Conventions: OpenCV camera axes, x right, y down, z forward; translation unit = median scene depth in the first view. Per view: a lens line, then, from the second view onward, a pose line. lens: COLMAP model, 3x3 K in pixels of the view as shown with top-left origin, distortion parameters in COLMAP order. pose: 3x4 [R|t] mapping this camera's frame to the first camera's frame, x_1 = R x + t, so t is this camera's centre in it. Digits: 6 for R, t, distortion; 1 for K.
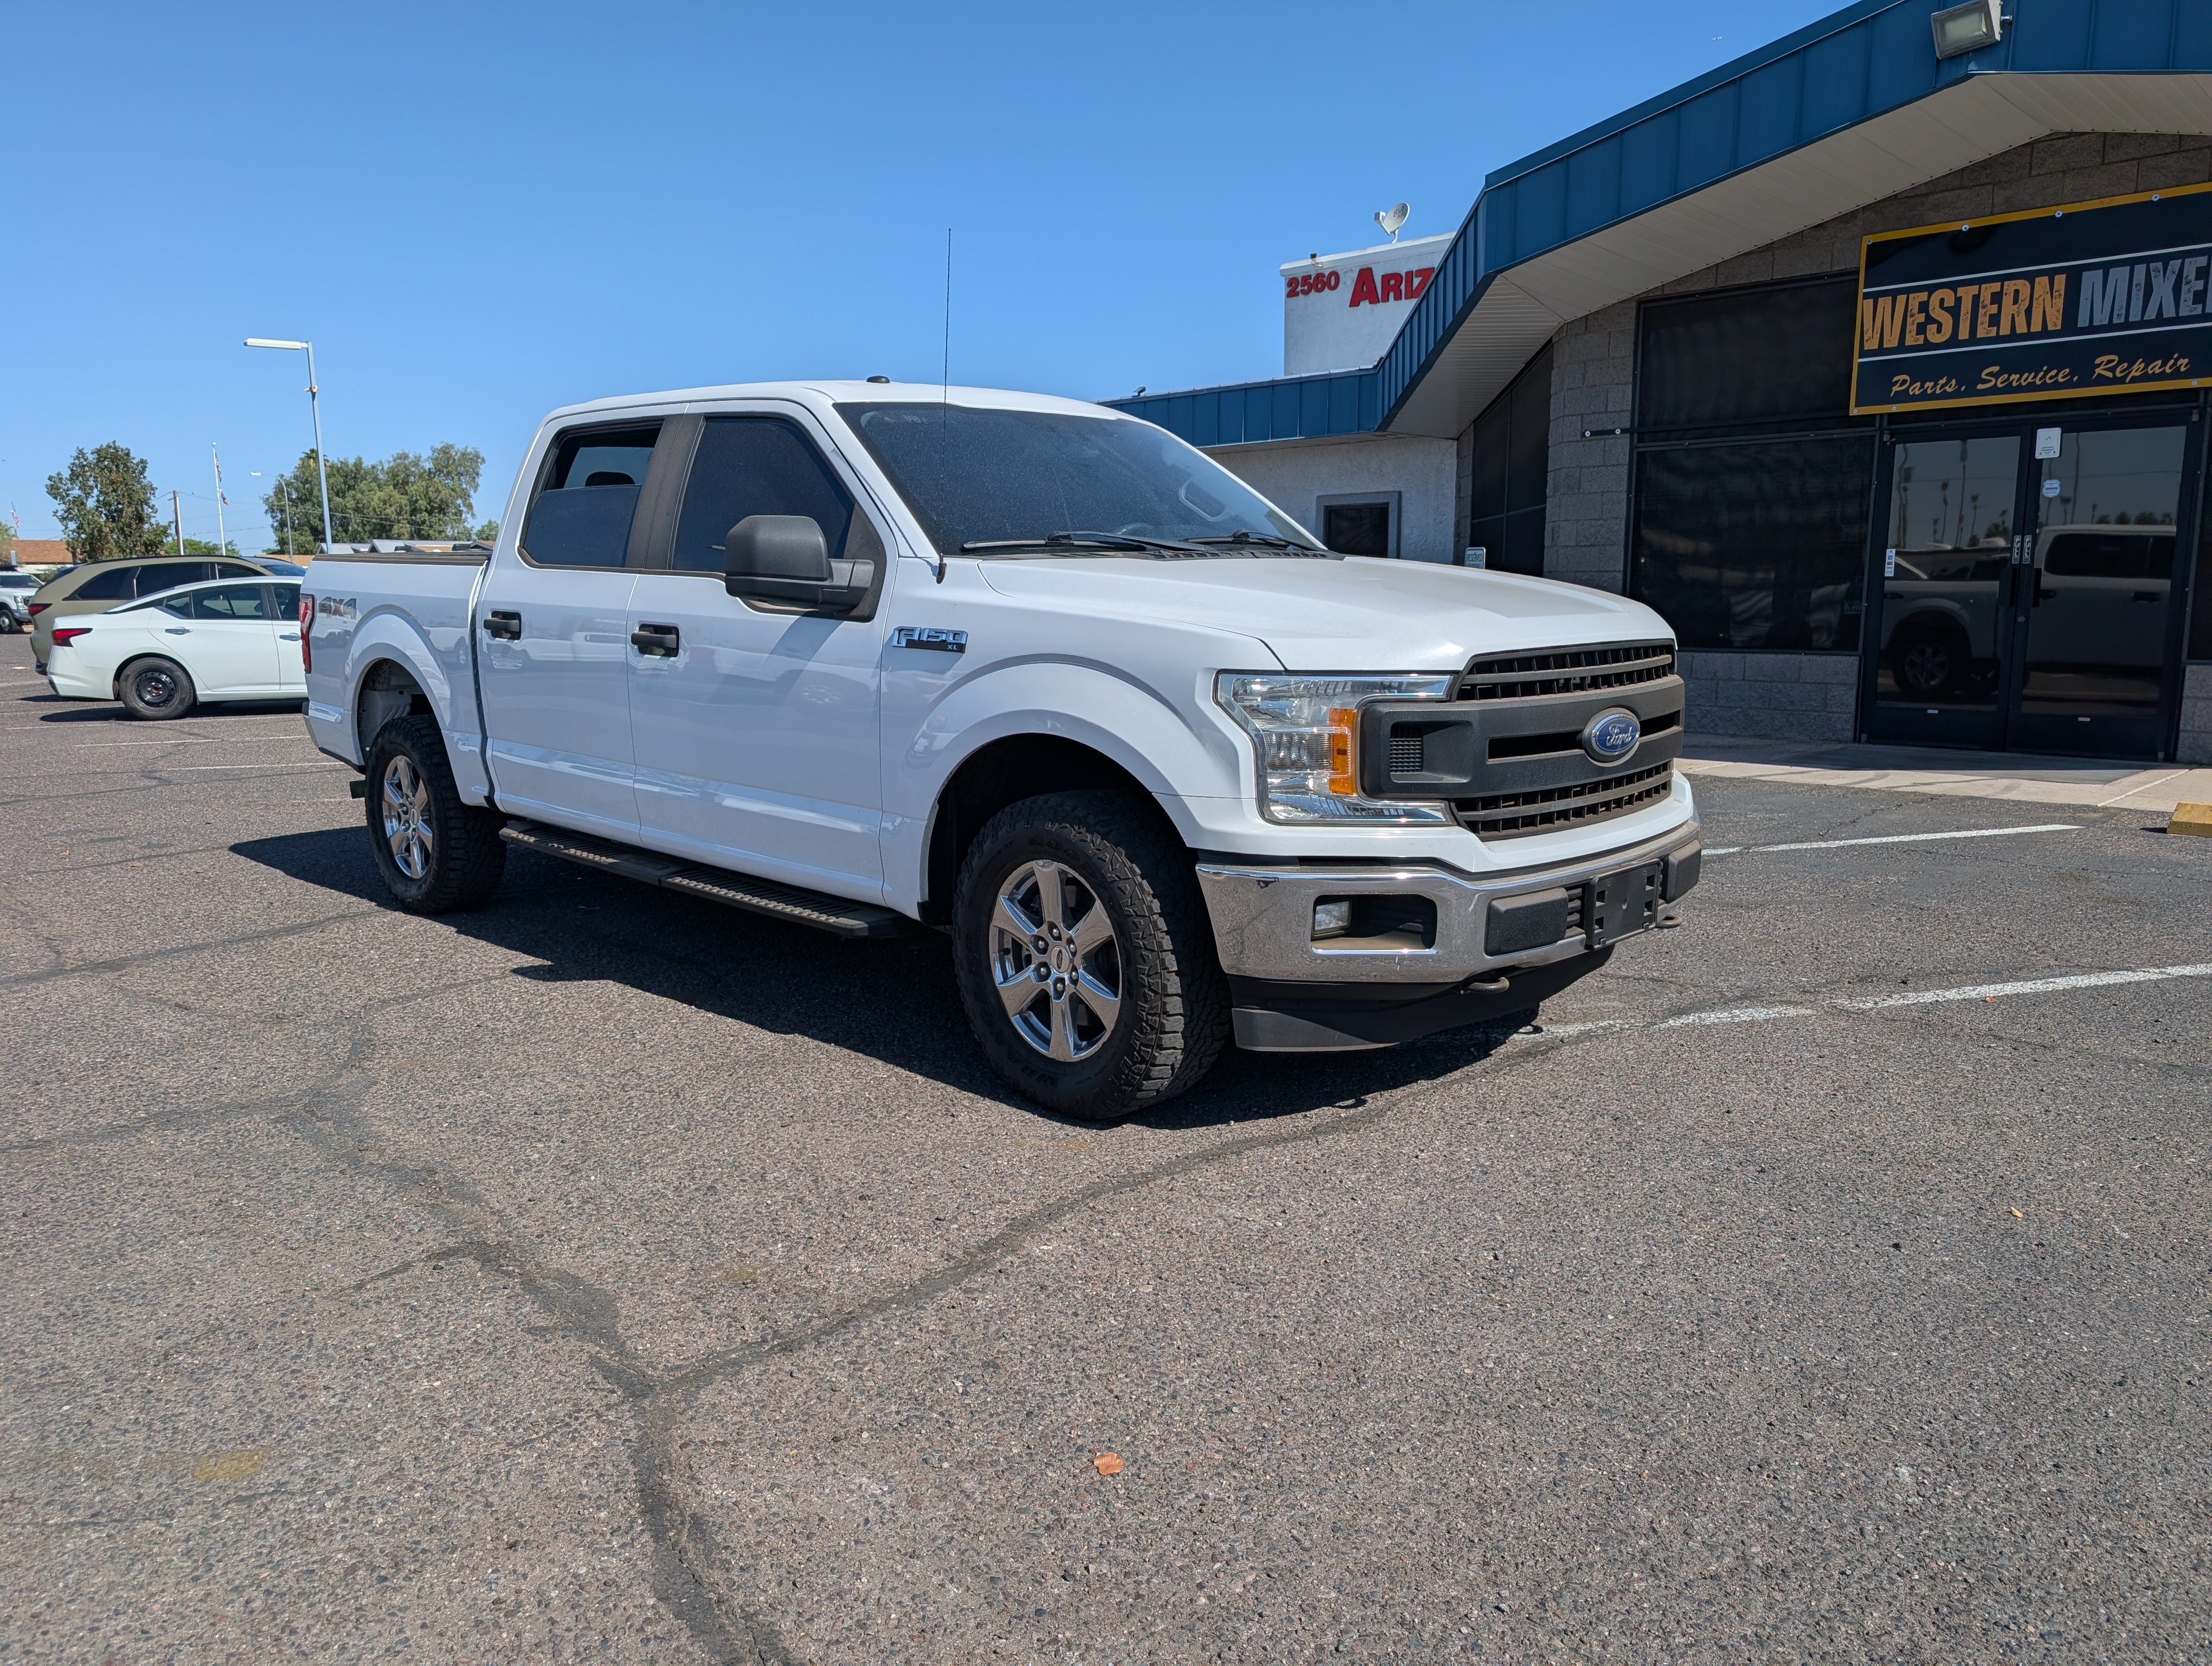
lens RADIAL K [[1584.1, 0, 1106.0], [0, 1584.1, 833.0], [0, 0, 1]] dist [0.024528, -0.029740]
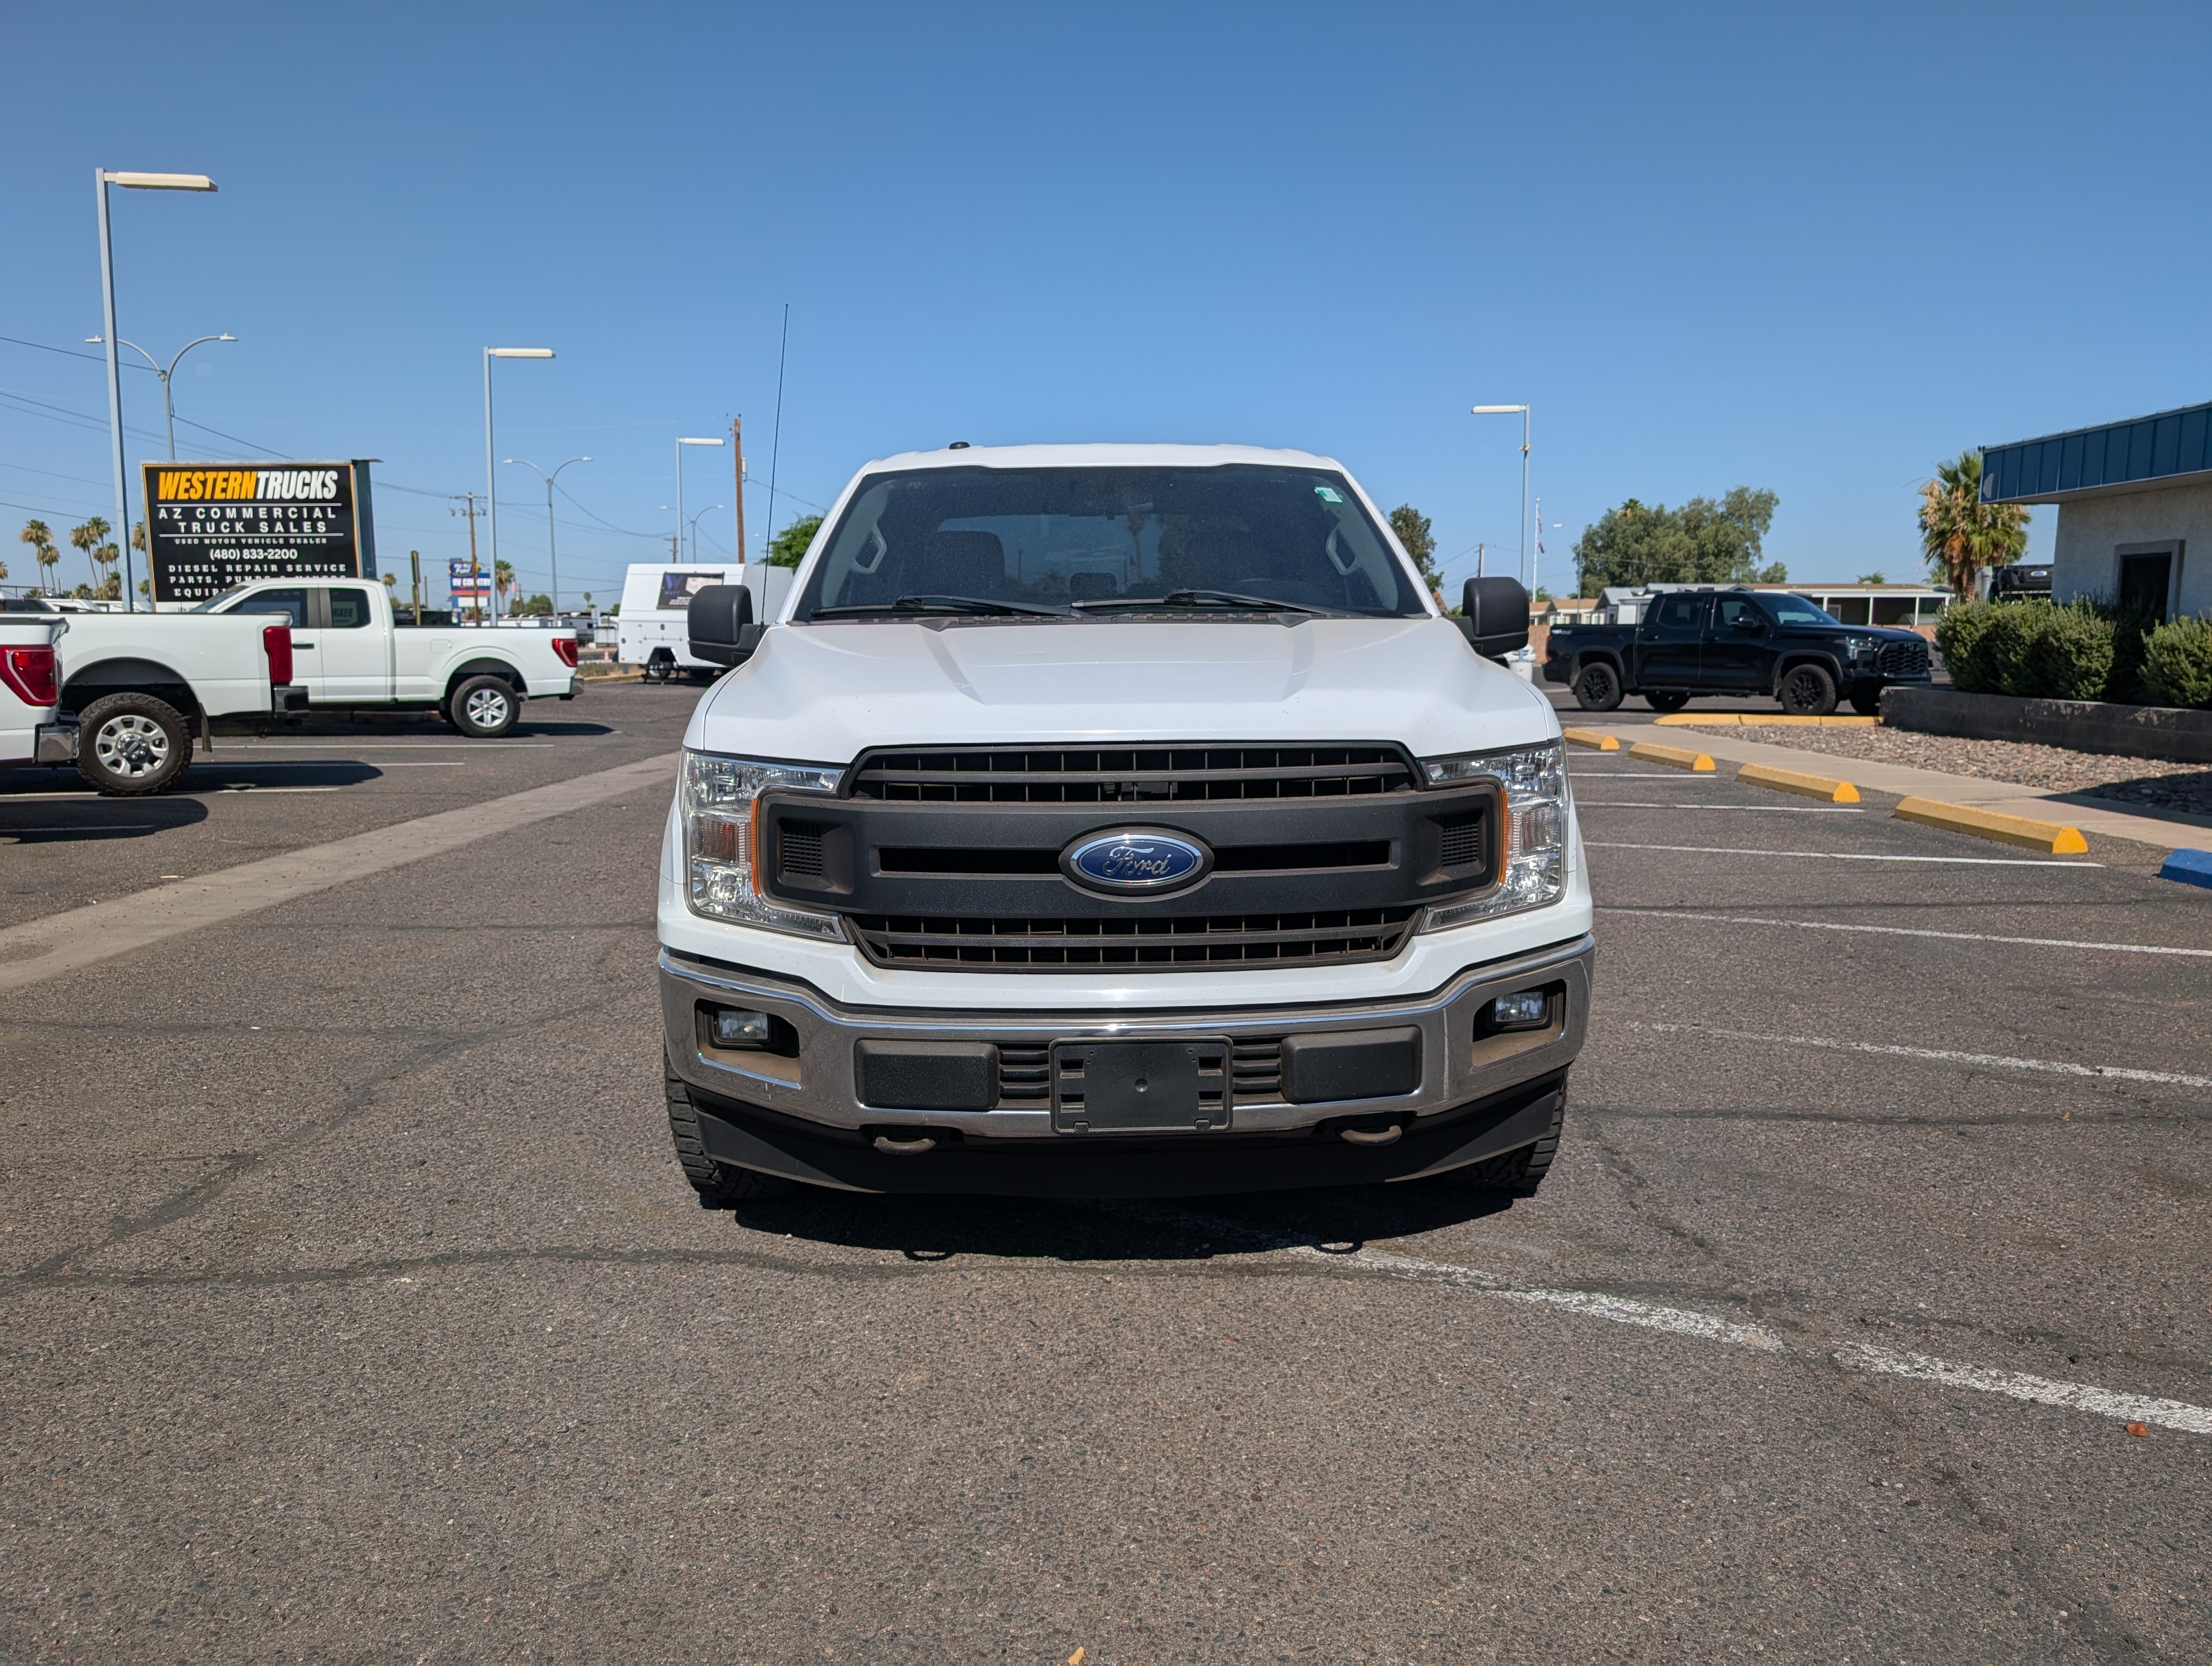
lens RADIAL K [[1606.1, 0, 1108.4], [0, 1606.1, 815.6], [0, 0, 1]] dist [0.007917, -0.006186]
pose [[0.722301, 0.085185, -0.686313, 0.681768], [-0.111197, 0.993778, 0.006320, -0.070960], [0.682581, 0.071751, 0.727279, 0.350452]]
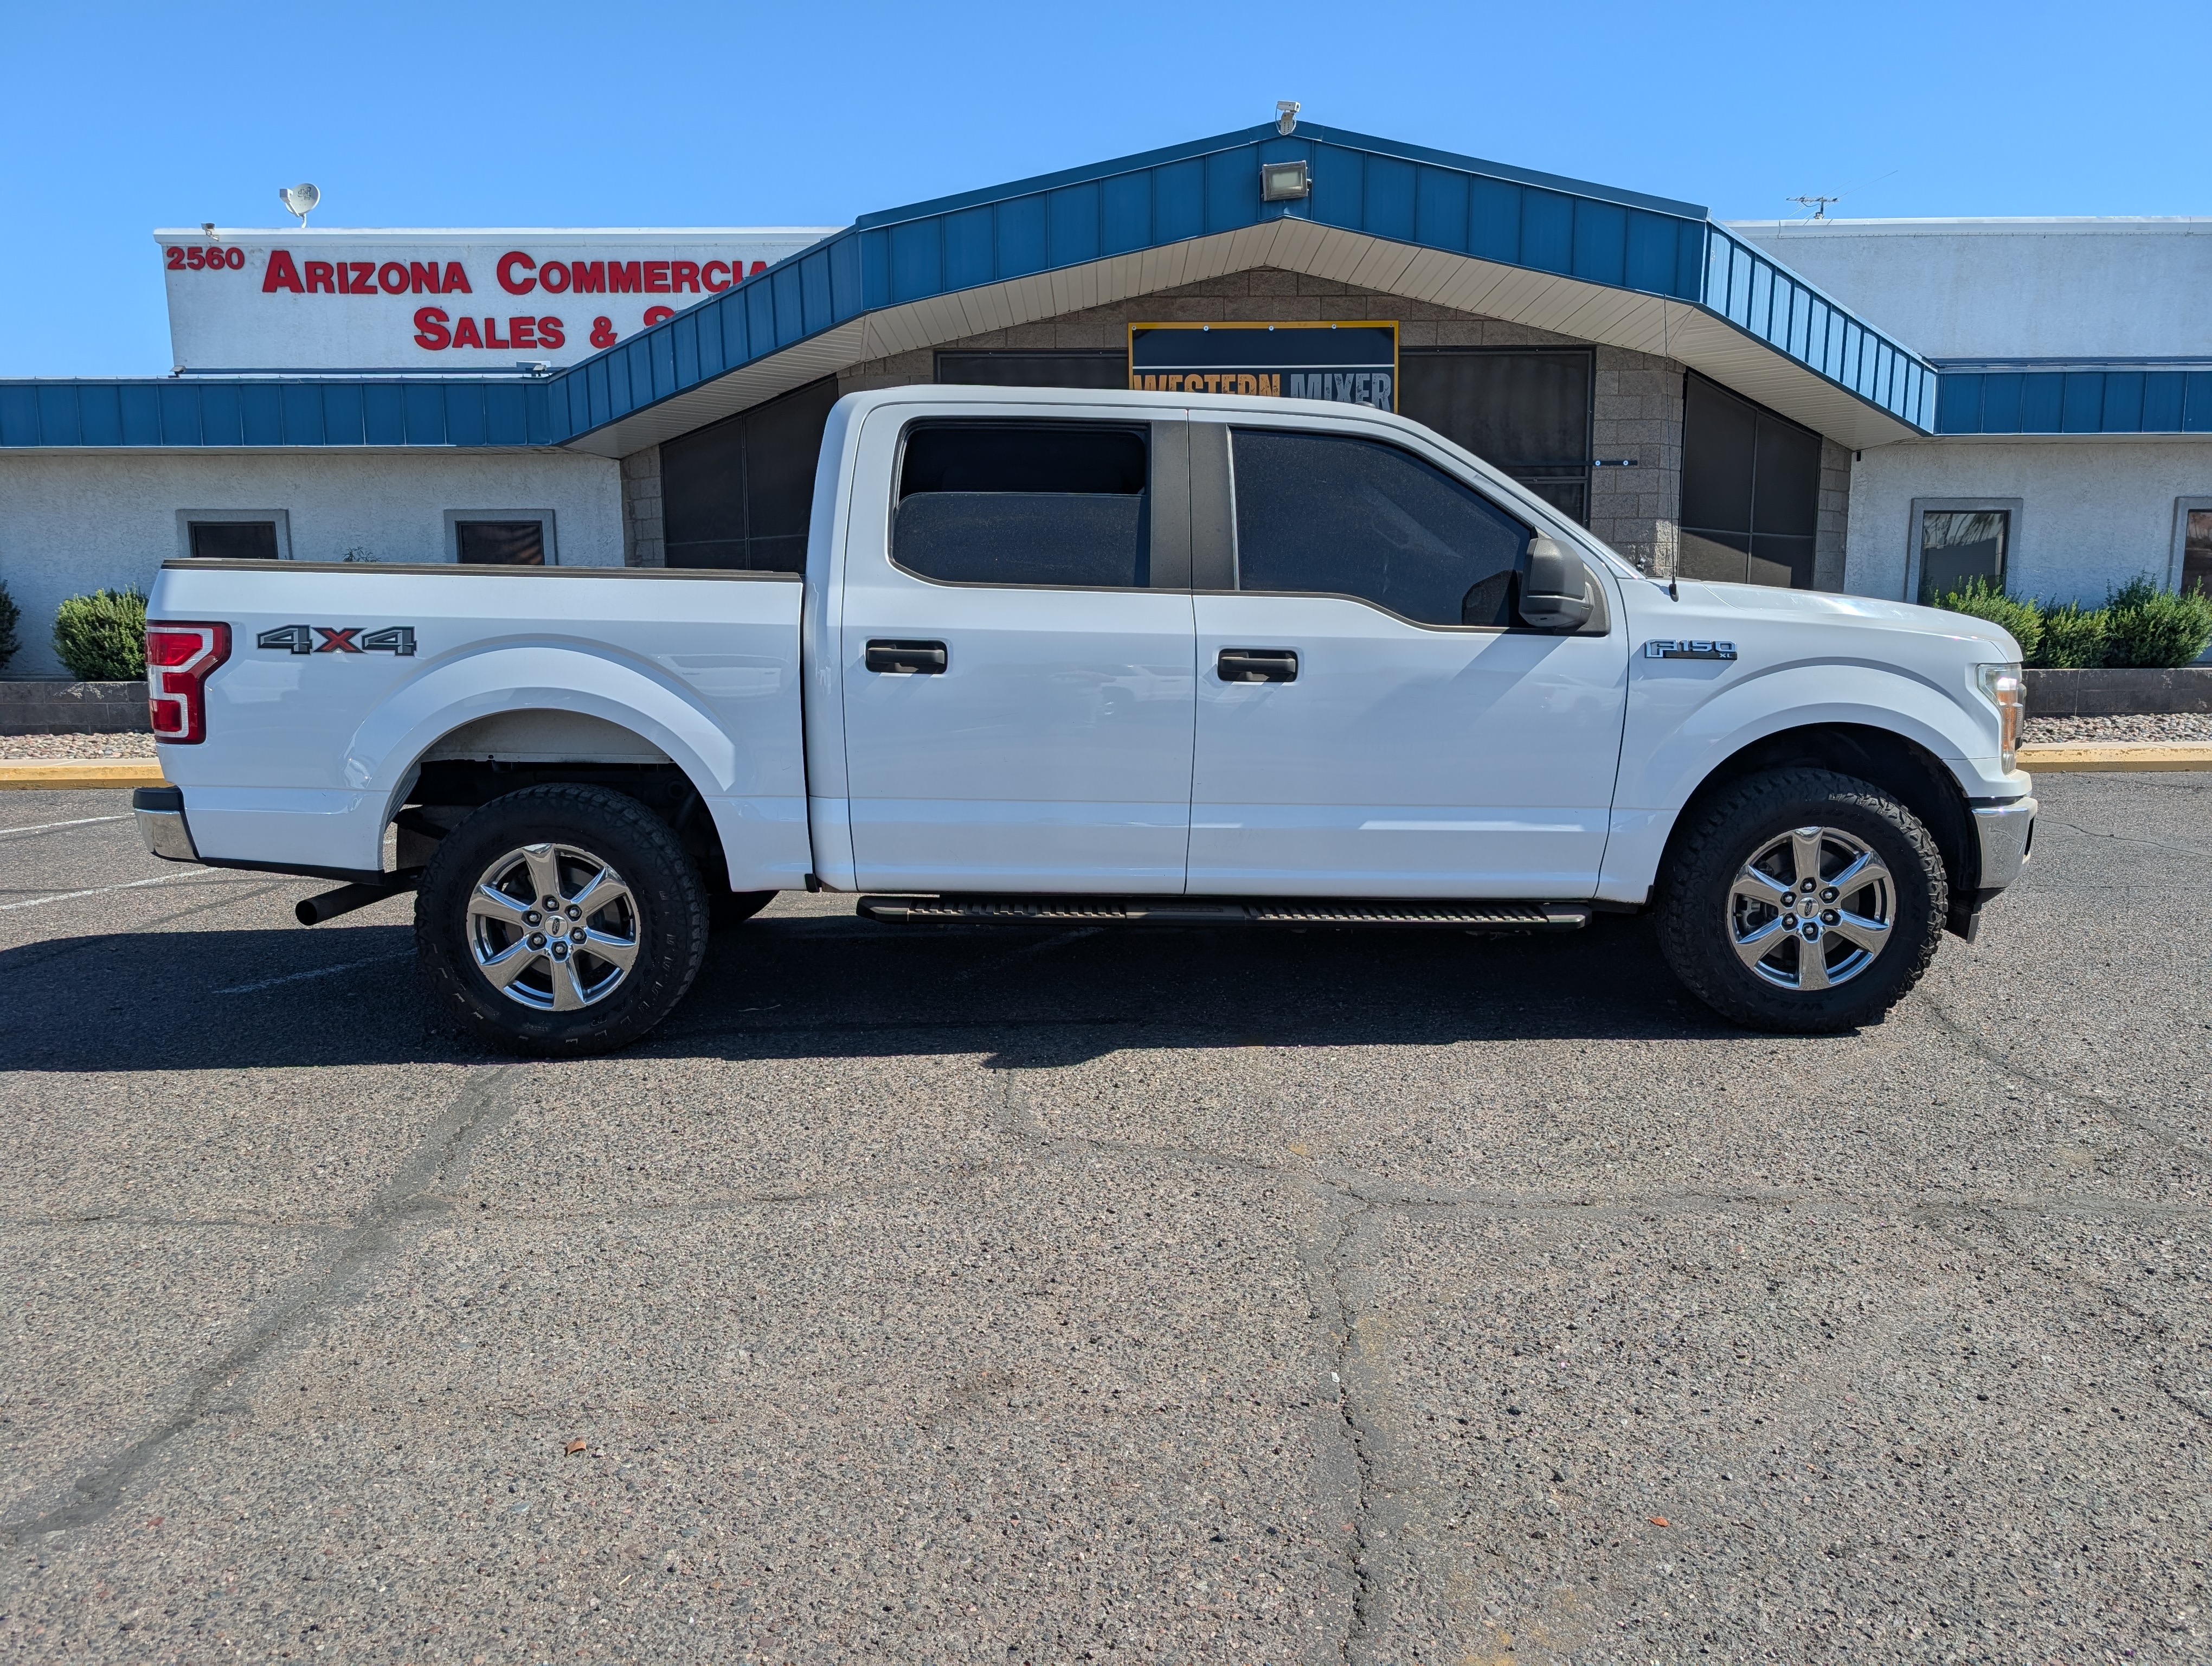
lens RADIAL K [[1606.1, 0, 1108.4], [0, 1606.1, 815.6], [0, 0, 1]] dist [0.007917, -0.006186]
pose [[0.690360, -0.092726, 0.717500, -1.061628], [0.113213, 0.993380, 0.019448, -0.062751], [-0.714553, 0.067804, 0.696287, 0.427602]]
